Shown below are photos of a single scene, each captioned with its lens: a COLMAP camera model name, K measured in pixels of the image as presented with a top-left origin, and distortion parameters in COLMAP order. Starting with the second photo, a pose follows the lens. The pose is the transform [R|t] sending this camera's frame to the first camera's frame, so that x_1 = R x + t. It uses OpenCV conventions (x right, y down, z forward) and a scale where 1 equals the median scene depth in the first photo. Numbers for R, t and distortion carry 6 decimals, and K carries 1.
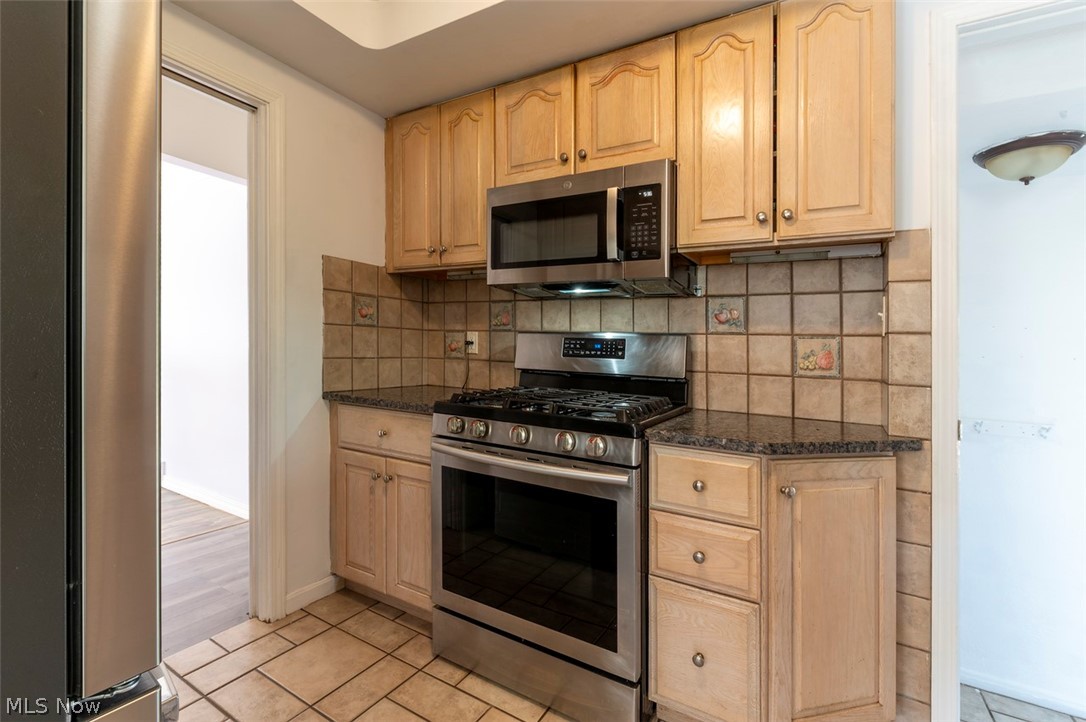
lens RADIAL K [[484.7, 0, 540.2], [0, 484.7, 342.7], [0, 0, 1]] dist [0.000505, -0.000045]
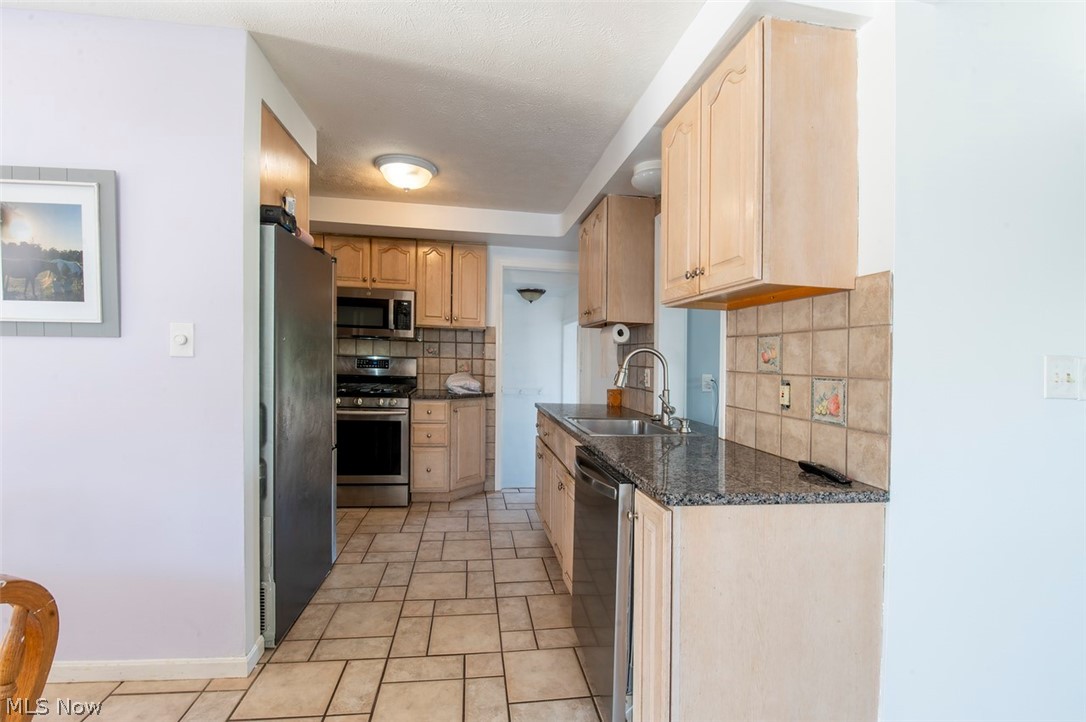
lens RADIAL K [[484.7, 0, 545.5], [0, 484.7, 353.1], [0, 0, 1]] dist [0.000505, -0.000045]
pose [[0.774178, -0.002479, 0.632964, -0.802382], [-0.012659, 0.999732, 0.019398, -0.108194], [-0.632842, -0.023030, 0.773939, -1.400956]]
